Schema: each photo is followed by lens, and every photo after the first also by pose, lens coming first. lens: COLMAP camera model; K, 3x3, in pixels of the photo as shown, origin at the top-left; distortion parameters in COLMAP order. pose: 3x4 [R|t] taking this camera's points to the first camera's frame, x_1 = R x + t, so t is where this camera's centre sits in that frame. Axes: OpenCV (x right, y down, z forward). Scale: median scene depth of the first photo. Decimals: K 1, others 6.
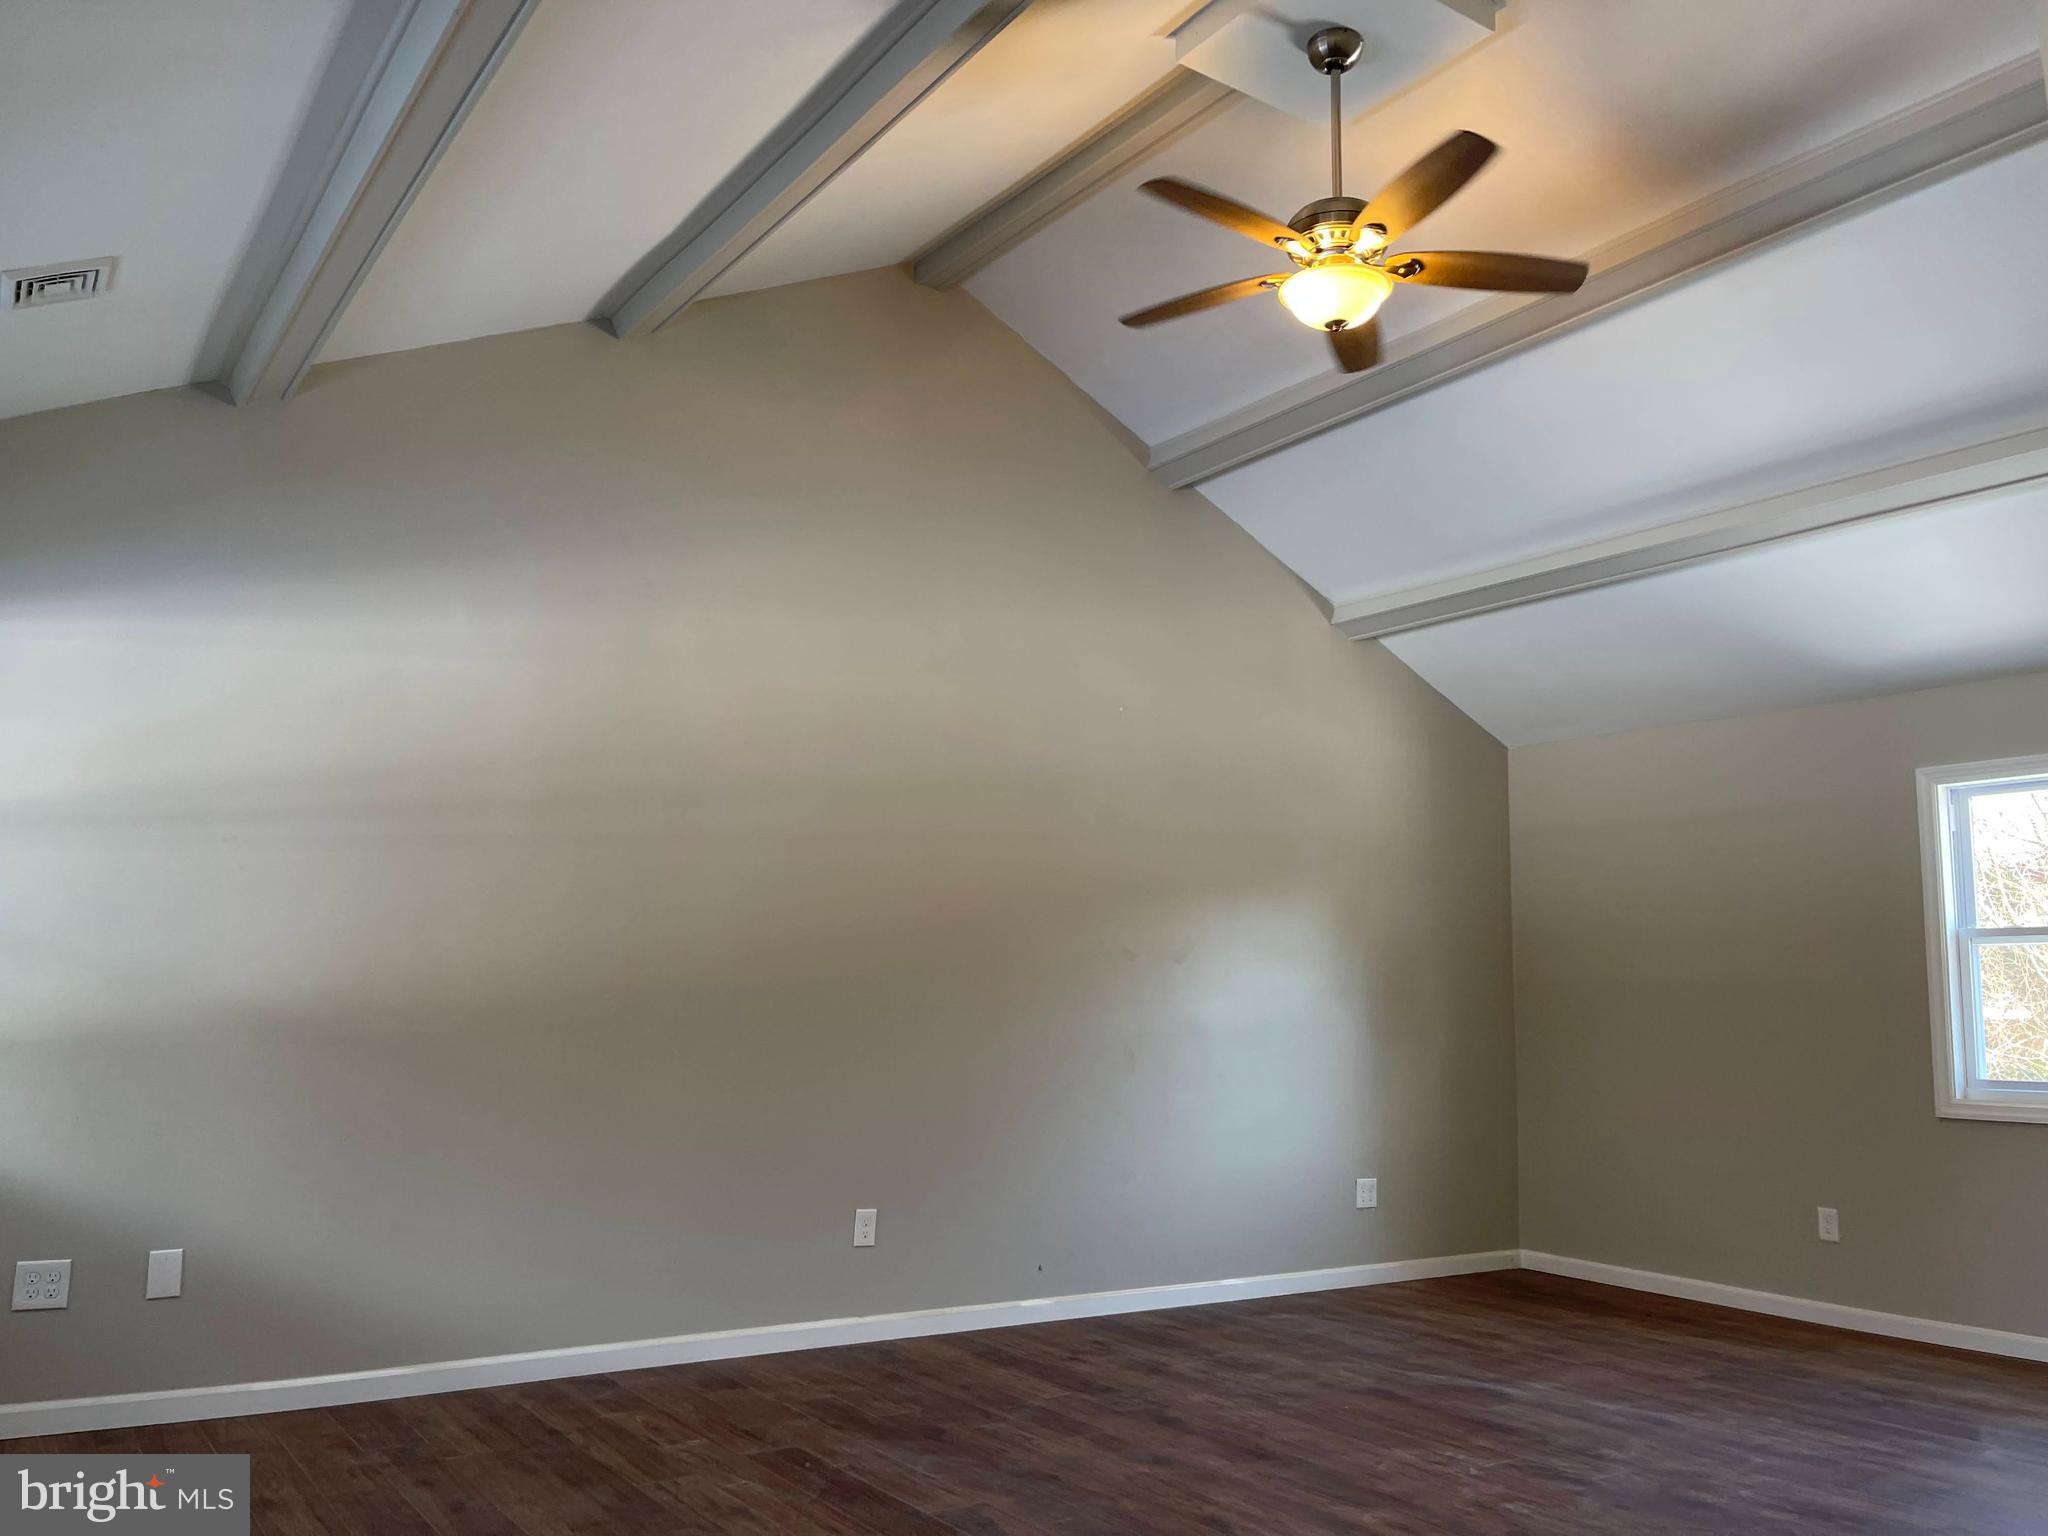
lens RADIAL K [[1552.3, 0, 1038.6], [0, 1552.3, 765.6], [0, 0, 1]] dist [0.024480, -0.001971]
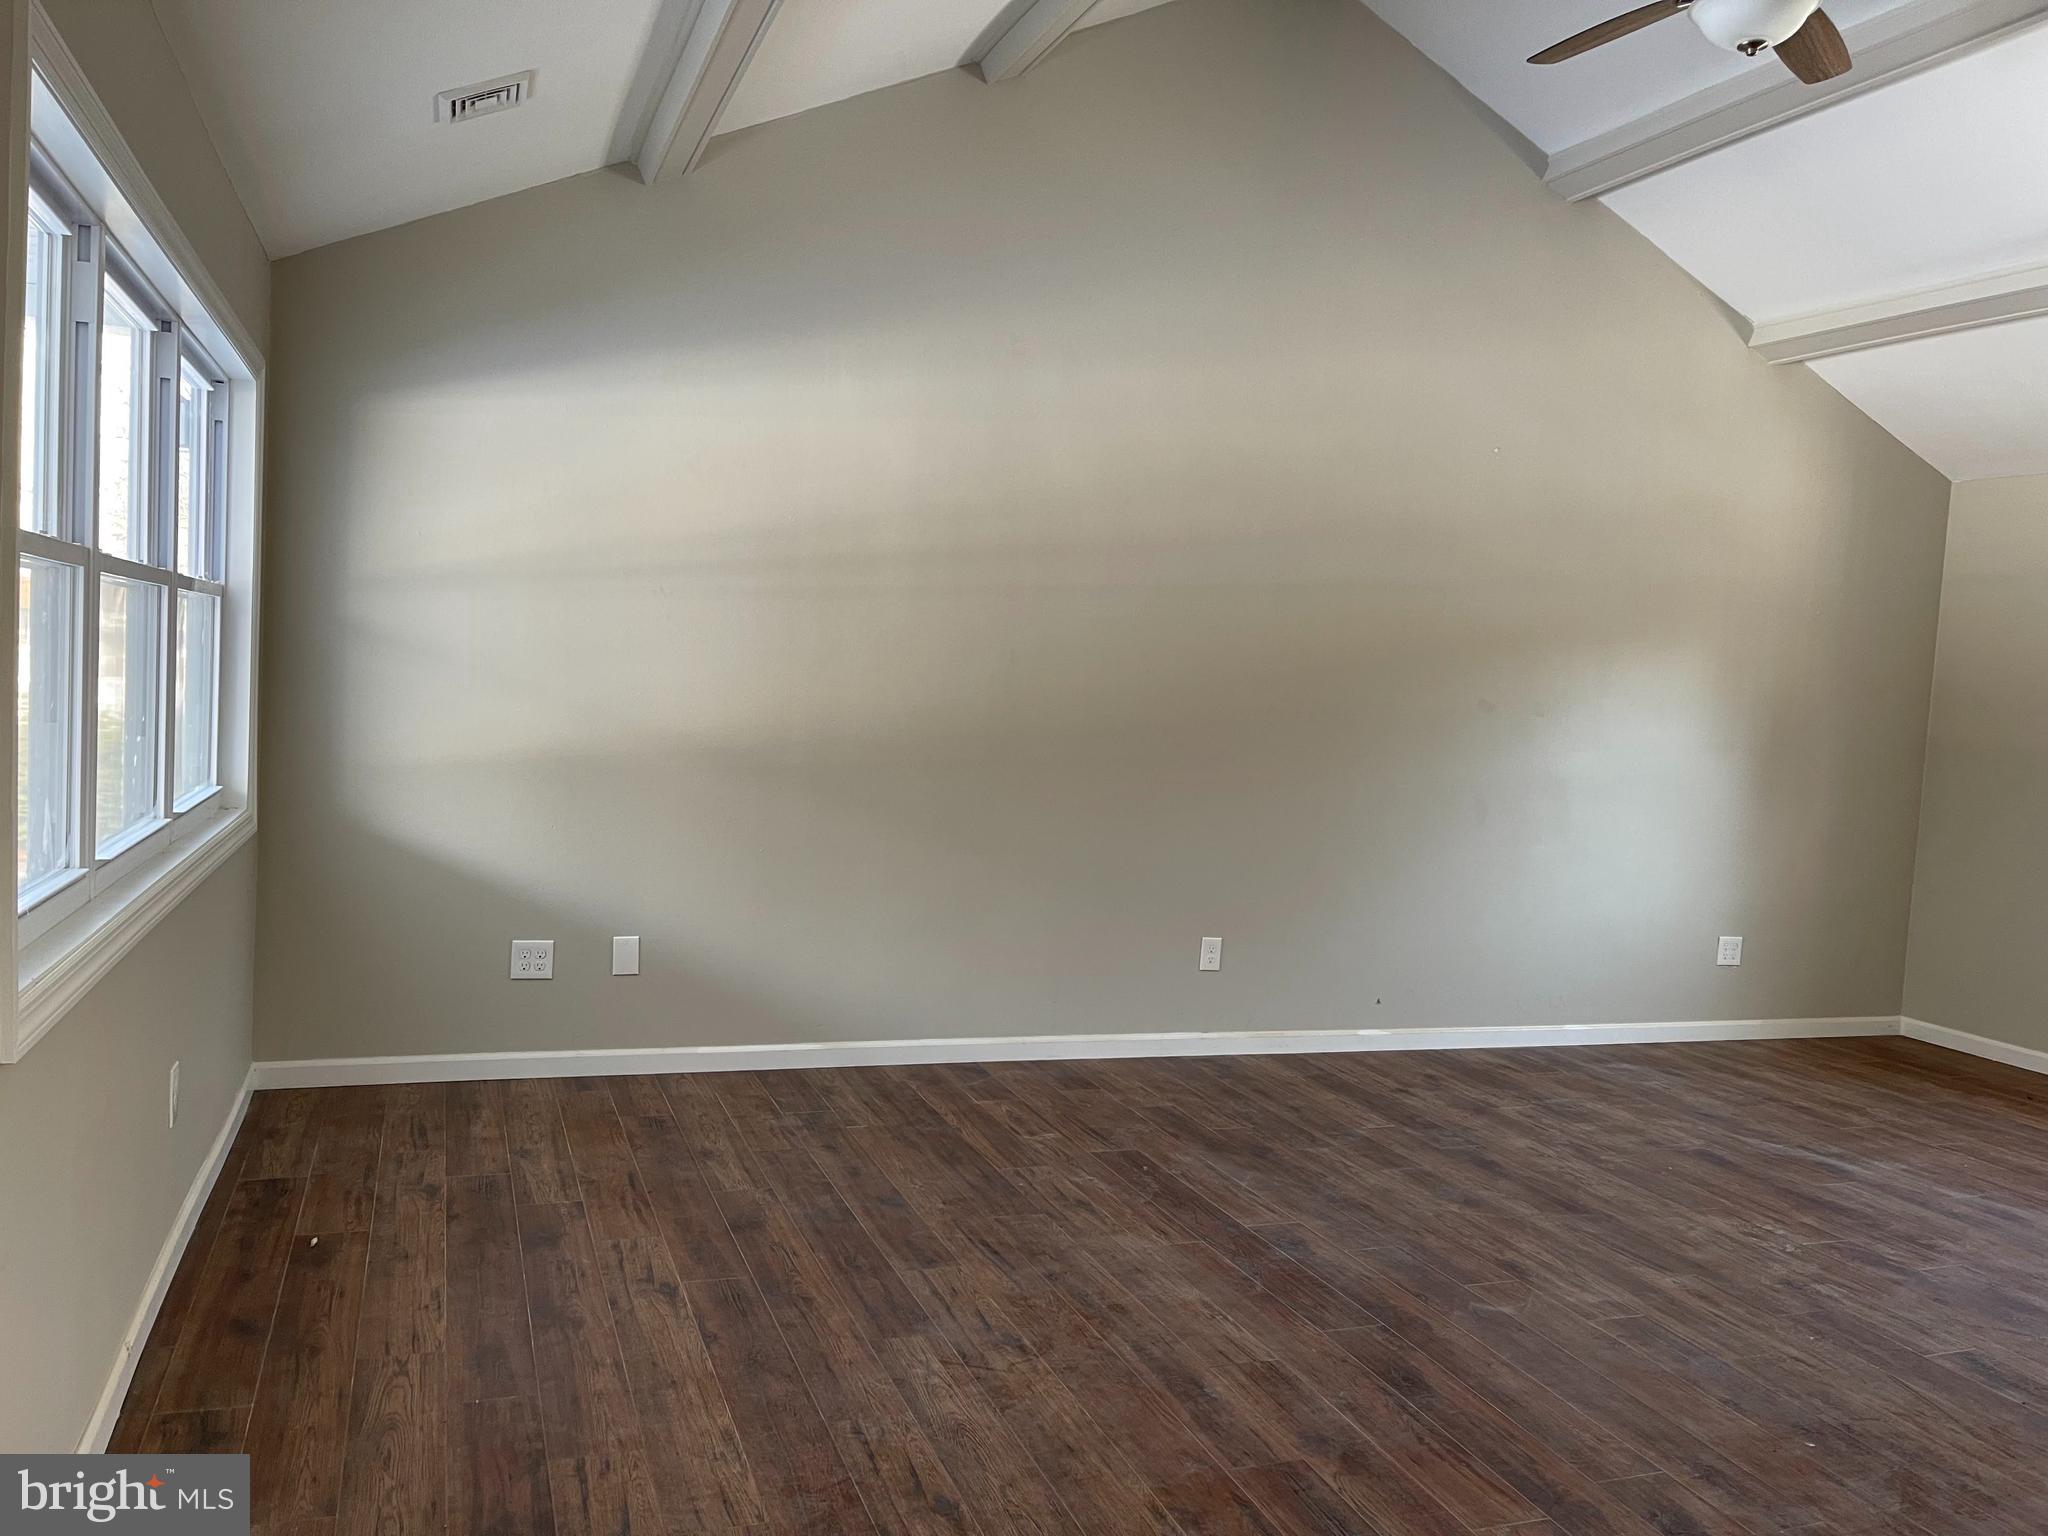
lens RADIAL K [[1550.6, 0, 1024.0], [0, 1550.6, 768.0], [0, 0, 1]] dist [0.037269, -0.049004]
pose [[0.967503, 0.049446, -0.247978, 0.027857], [0.002042, 0.979135, 0.203202, -0.056112], [0.252851, -0.197105, 0.947215, -0.027674]]
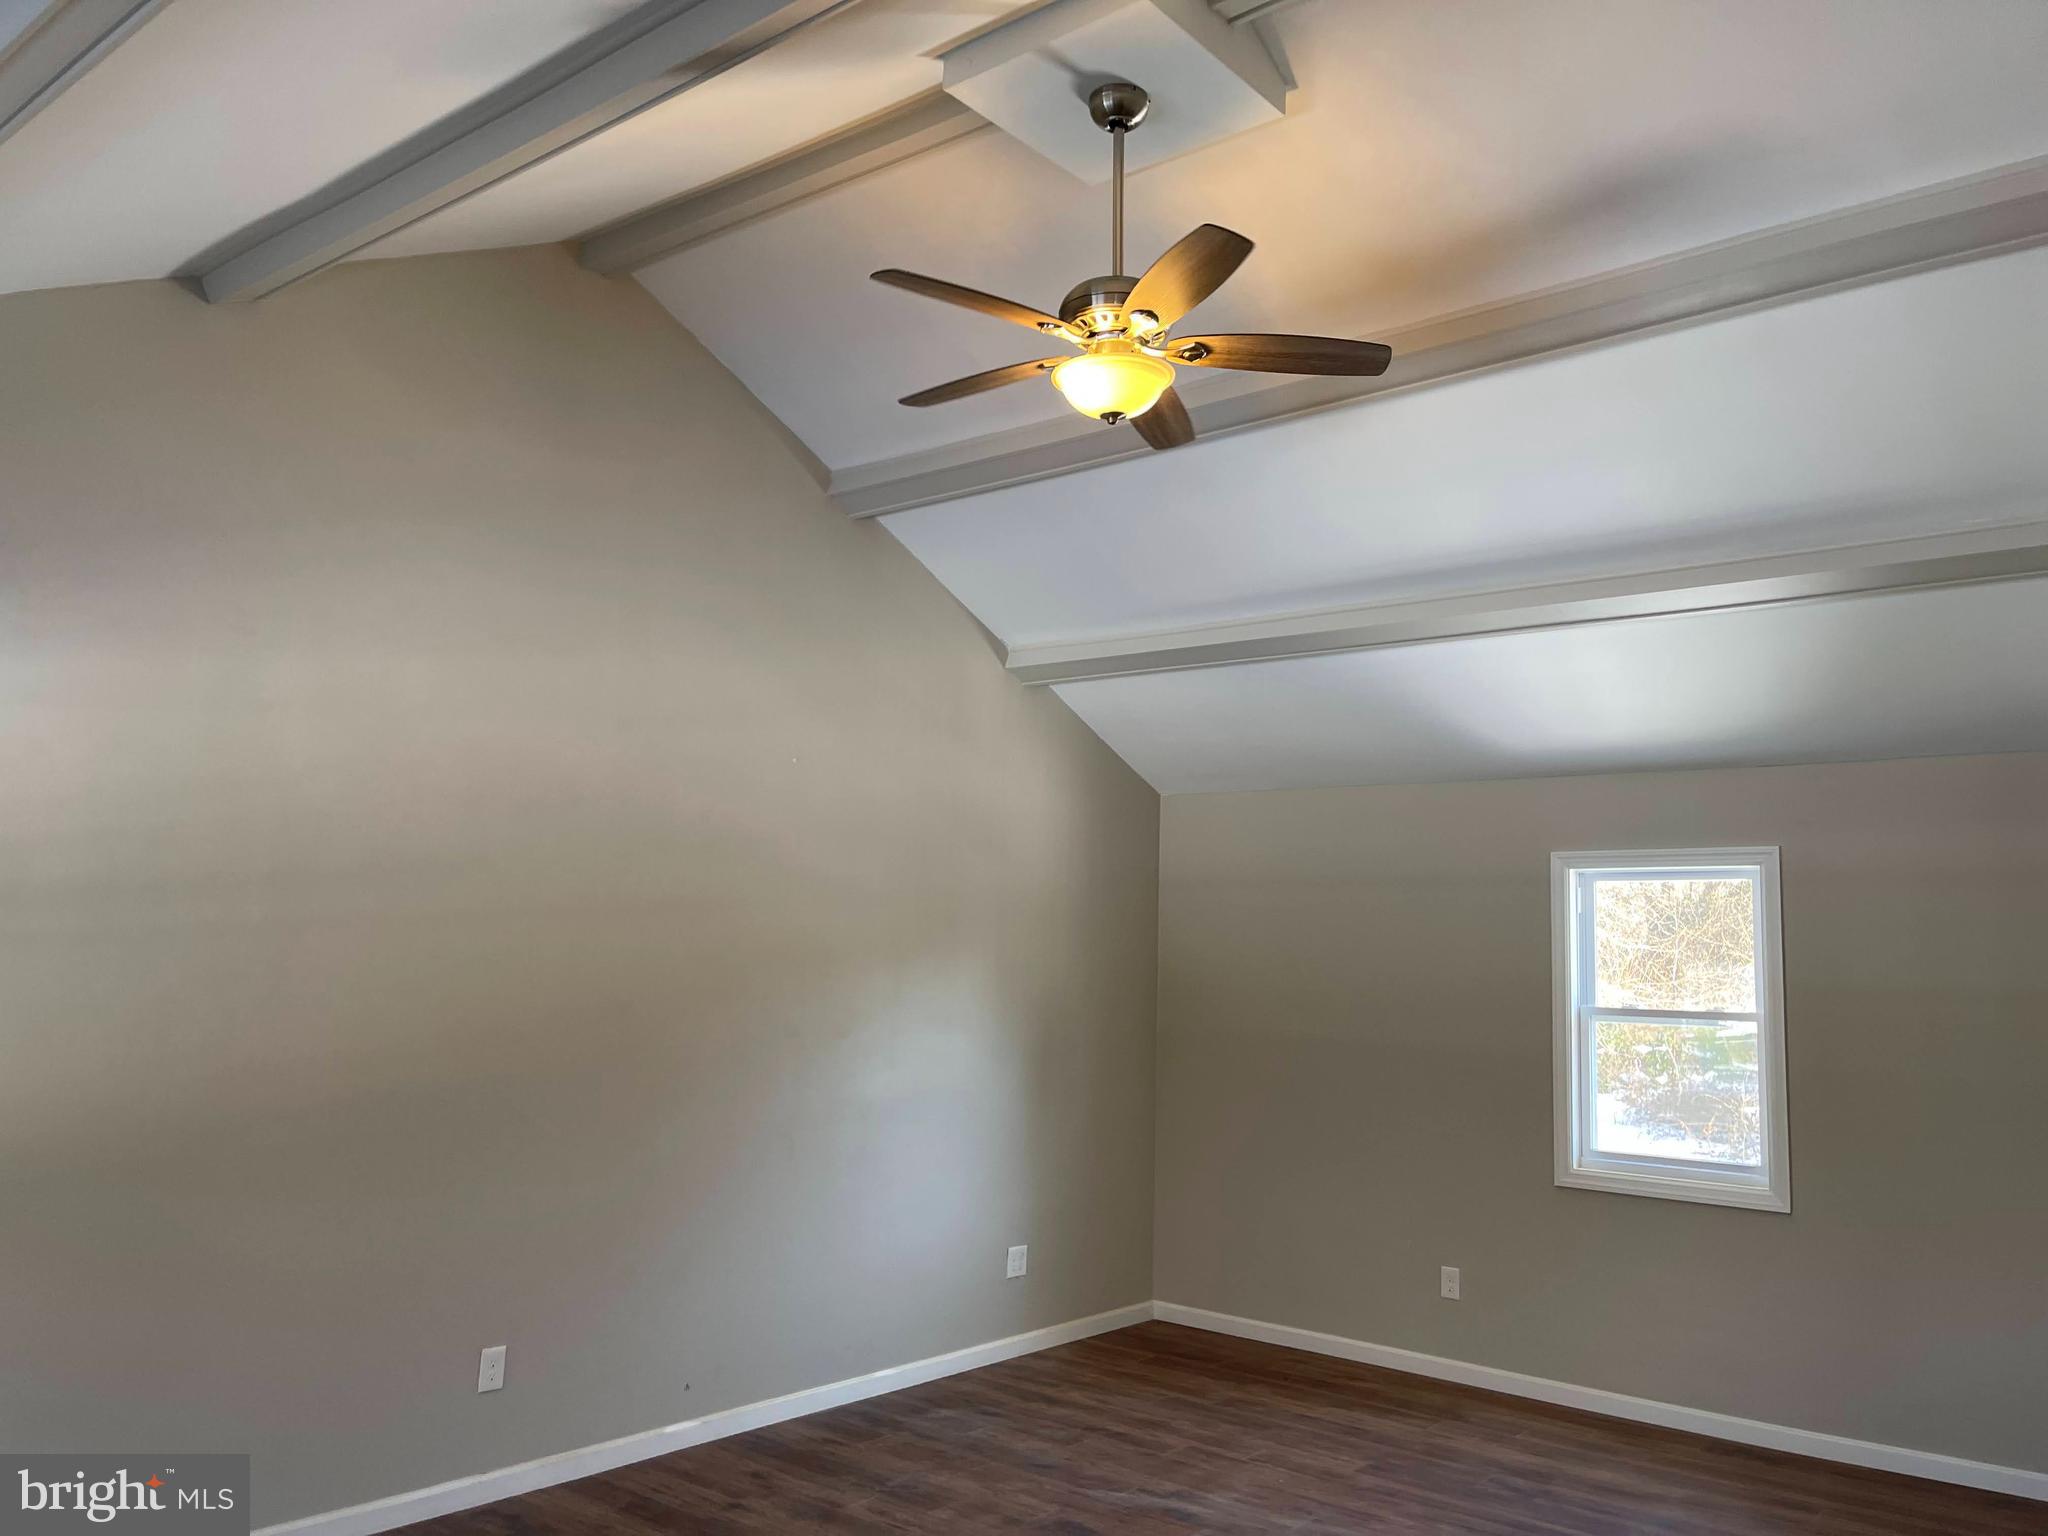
lens RADIAL K [[1558.4, 0, 1015.1], [0, 1558.4, 781.3], [0, 0, 1]] dist [0.067290, -0.079986]
pose [[0.963675, 0.034498, 0.264842, -0.087685], [-0.047234, 0.998006, 0.041871, -0.095813], [-0.262869, -0.052859, 0.963382, 0.109094]]
